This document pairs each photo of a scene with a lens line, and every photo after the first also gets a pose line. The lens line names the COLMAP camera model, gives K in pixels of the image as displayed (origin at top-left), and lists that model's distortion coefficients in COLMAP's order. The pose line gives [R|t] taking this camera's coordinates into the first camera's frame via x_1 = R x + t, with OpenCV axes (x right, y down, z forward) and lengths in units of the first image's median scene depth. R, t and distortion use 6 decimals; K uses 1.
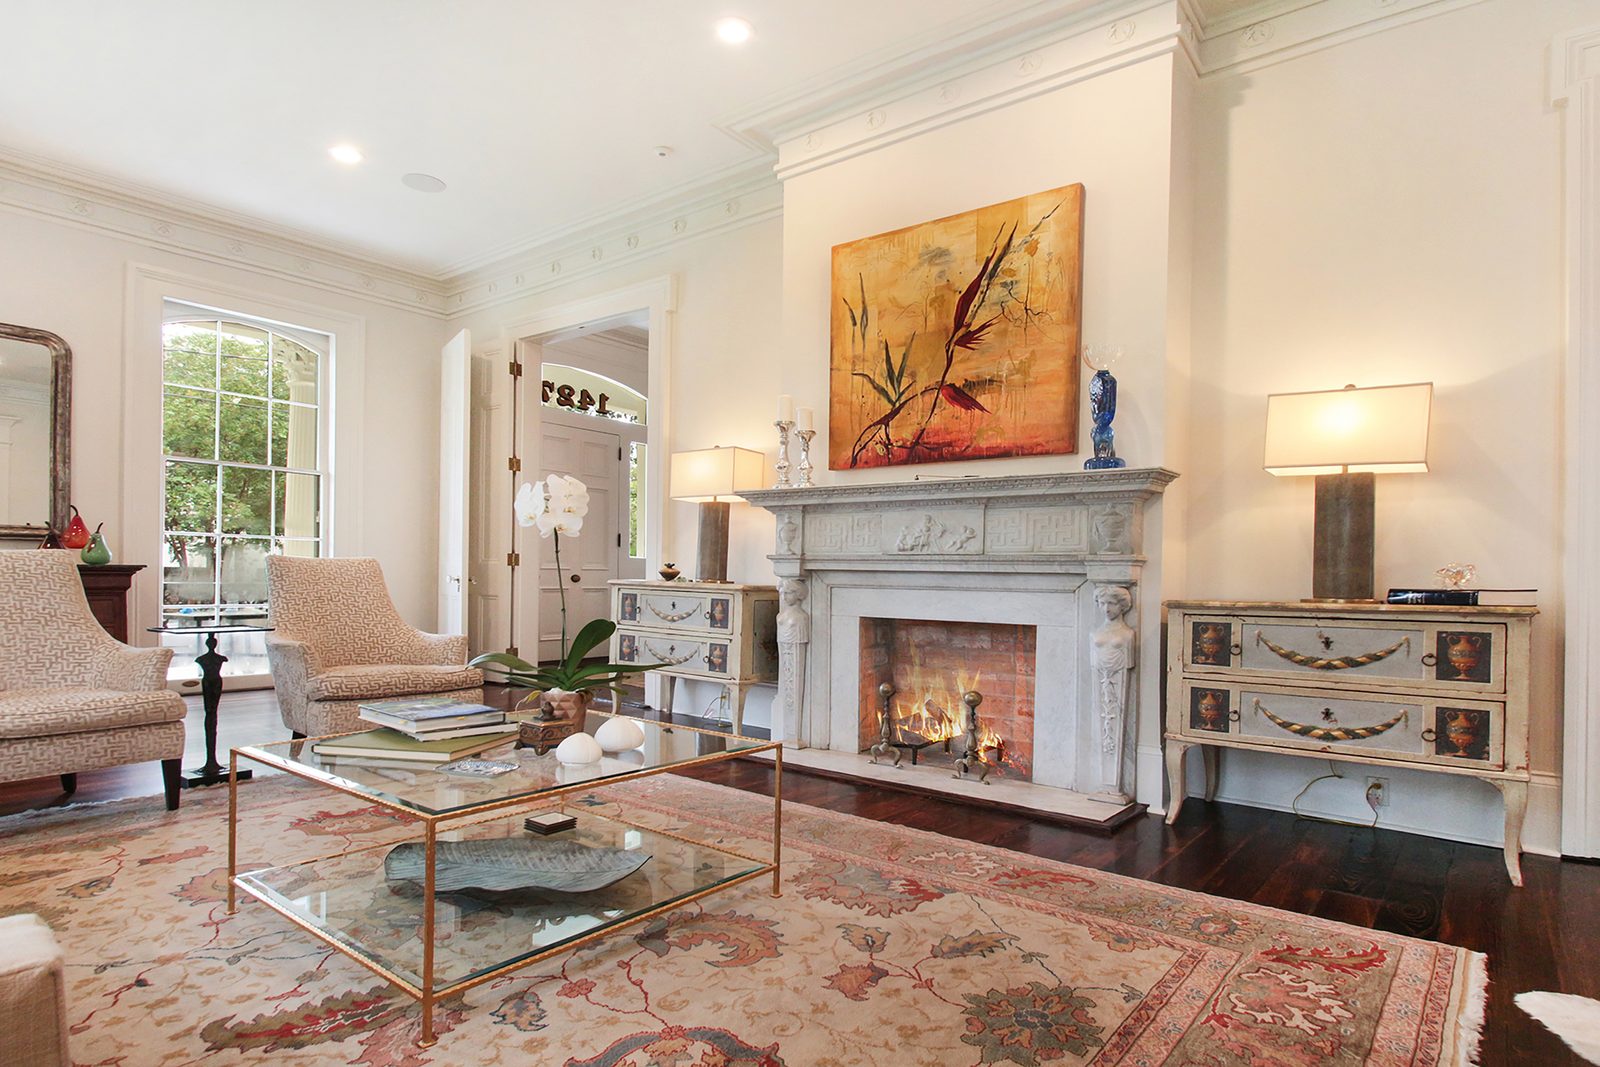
lens RADIAL K [[880.2, 0, 840.9], [0, 880.2, 566.7], [0, 0, 1]] dist [-0.001381, -0.009951]
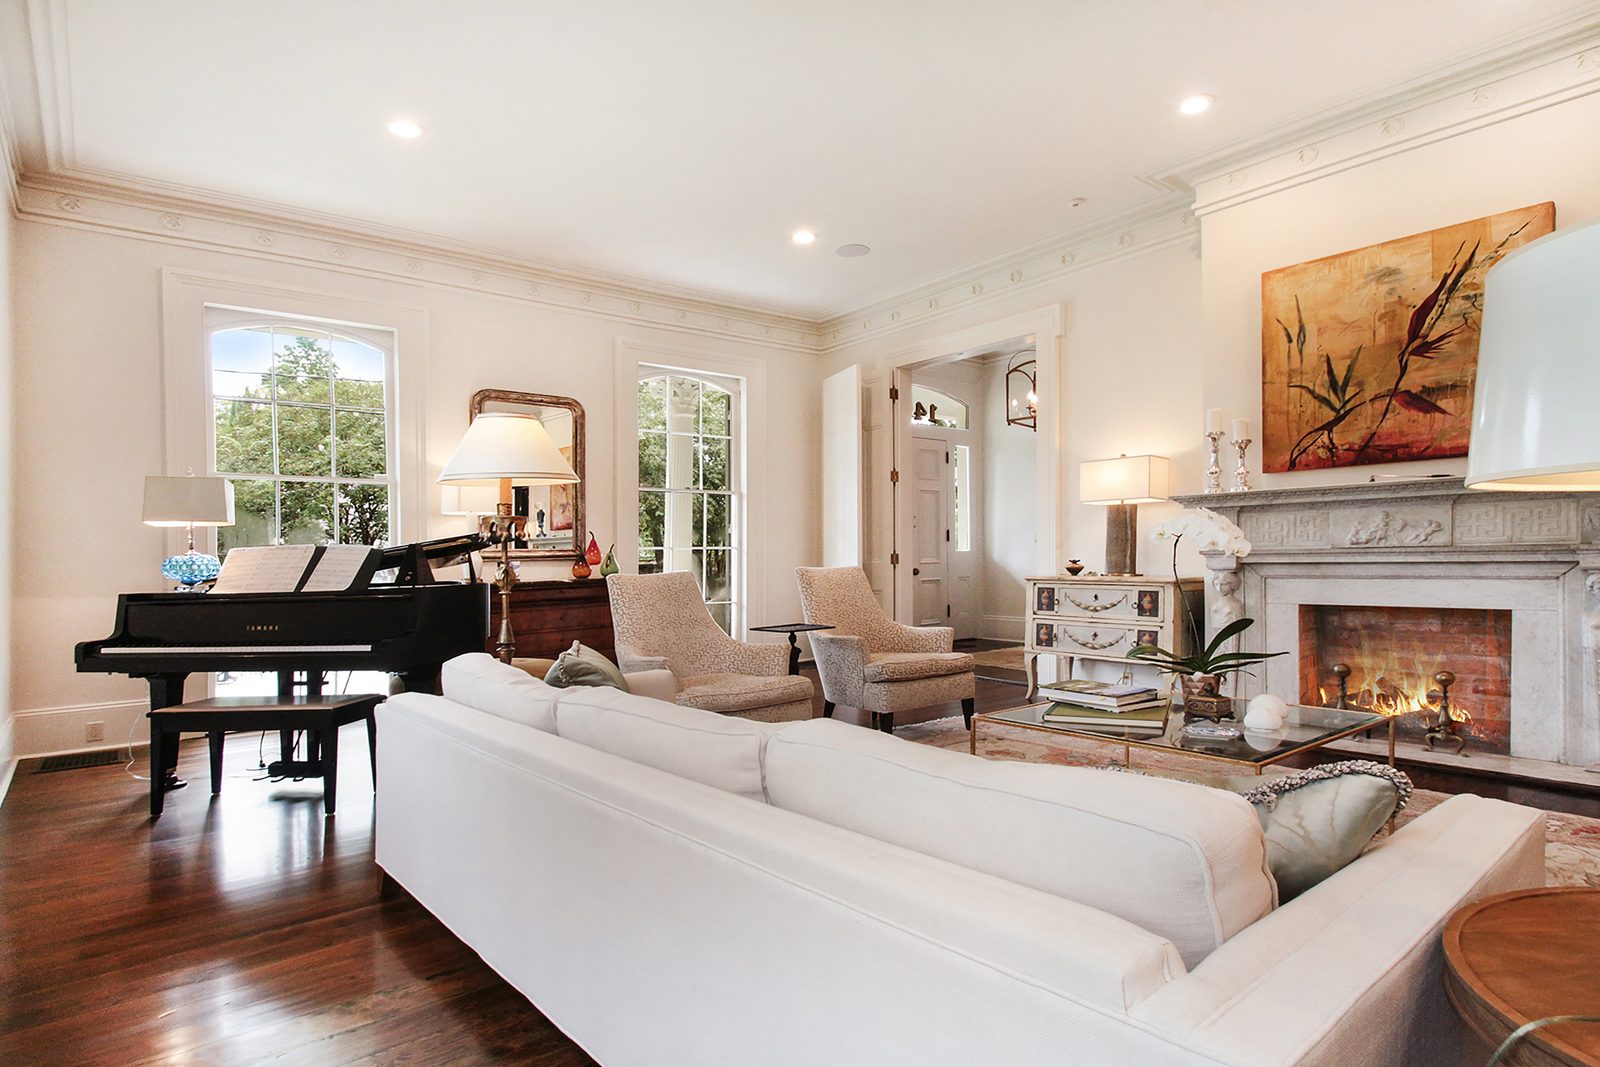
lens RADIAL K [[880.2, 0, 797.9], [0, 880.2, 548.3], [0, 0, 1]] dist [-0.001381, -0.009951]
pose [[0.969799, -0.039267, -0.240723, -0.332264], [0.040032, 0.999197, -0.001713, -0.037964], [0.240597, -0.007976, 0.970592, -0.228044]]
